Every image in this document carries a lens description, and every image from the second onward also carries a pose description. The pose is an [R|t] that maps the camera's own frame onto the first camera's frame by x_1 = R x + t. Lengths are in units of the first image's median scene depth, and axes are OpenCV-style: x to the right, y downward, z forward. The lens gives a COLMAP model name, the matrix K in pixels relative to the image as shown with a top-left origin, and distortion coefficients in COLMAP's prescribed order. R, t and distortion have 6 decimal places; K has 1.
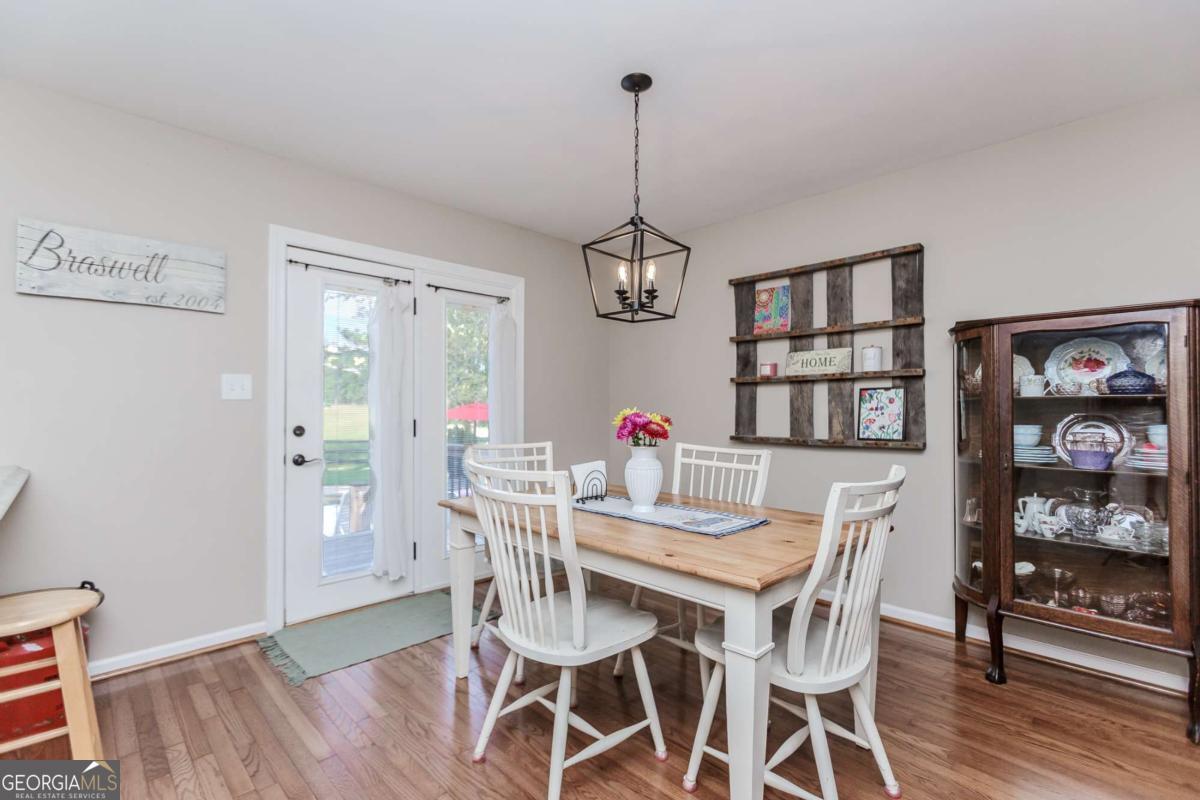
lens RADIAL K [[543.0, 0, 607.6], [0, 543.0, 400.9], [0, 0, 1]] dist [-0.012272, 0.002079]
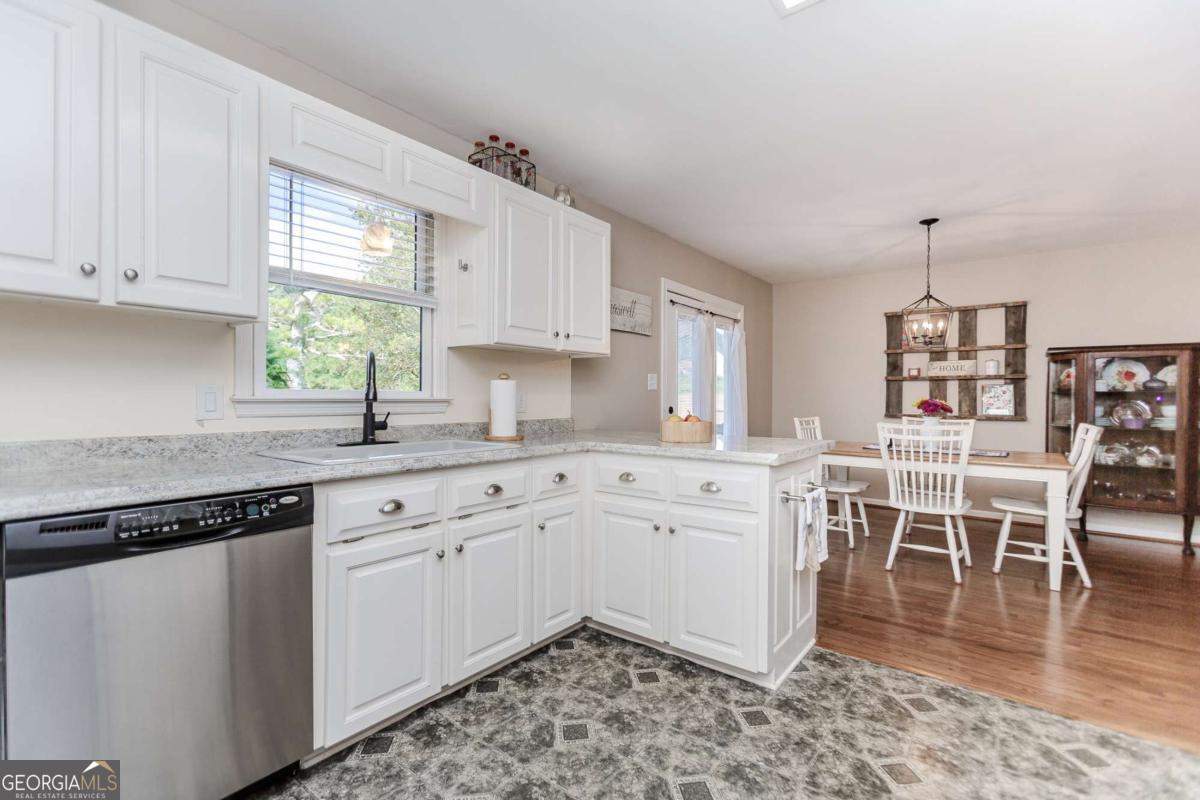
lens RADIAL K [[566.3, 0, 596.8], [0, 566.3, 395.5], [0, 0, 1]] dist [-0.012337, 0.009550]
pose [[0.990779, 0.005209, 0.135391, -0.962418], [-0.006822, 0.999911, 0.011453, -0.002315], [-0.135320, -0.012271, 0.990726, -0.567395]]
